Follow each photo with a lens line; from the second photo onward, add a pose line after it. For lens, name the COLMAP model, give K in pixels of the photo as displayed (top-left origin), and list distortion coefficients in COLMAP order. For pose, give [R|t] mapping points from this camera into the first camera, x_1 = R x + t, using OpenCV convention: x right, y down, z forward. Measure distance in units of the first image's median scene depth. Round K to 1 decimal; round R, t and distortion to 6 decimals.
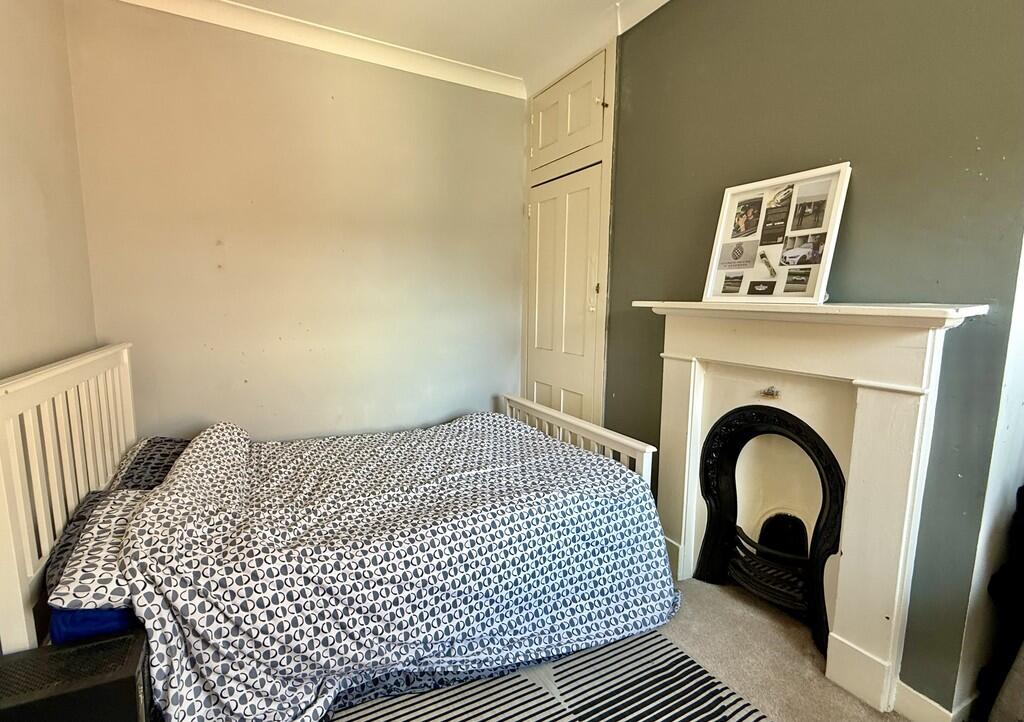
lens RADIAL K [[477.7, 0, 512.3], [0, 477.7, 364.3], [0, 0, 1]] dist [-0.002056, -0.000587]
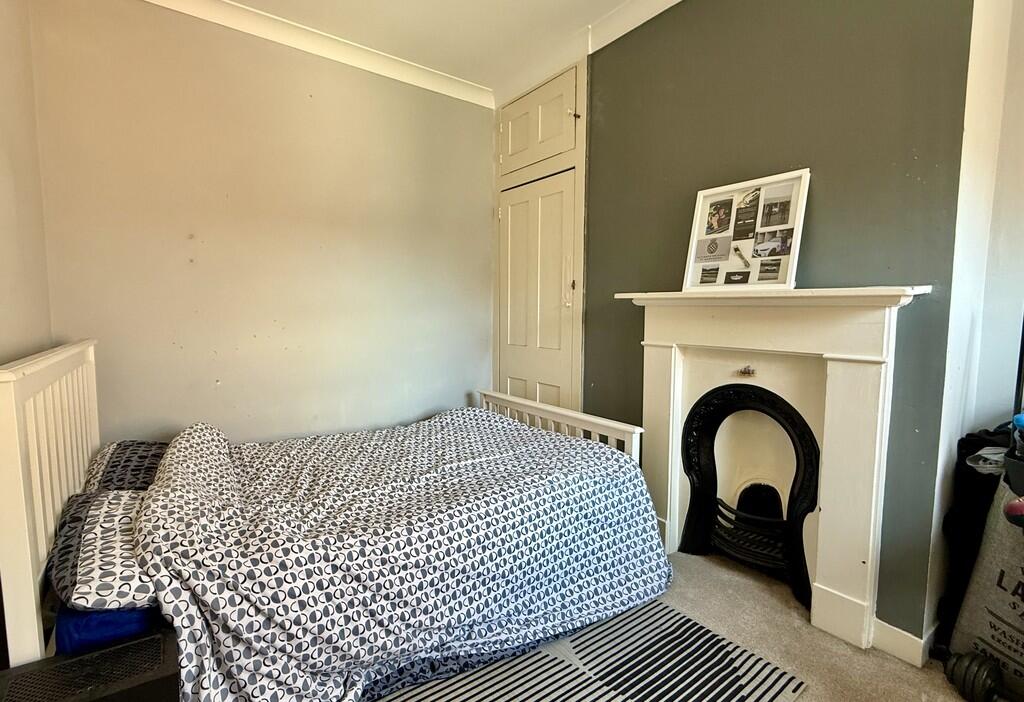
lens RADIAL K [[473.8, 0, 511.8], [0, 473.8, 349.9], [0, 0, 1]] dist [-0.003360, 0.000048]
pose [[0.990651, -0.018342, 0.135179, -0.173414], [0.025057, 0.998526, -0.048138, 0.055719], [-0.134097, 0.051075, 0.989651, -0.026122]]
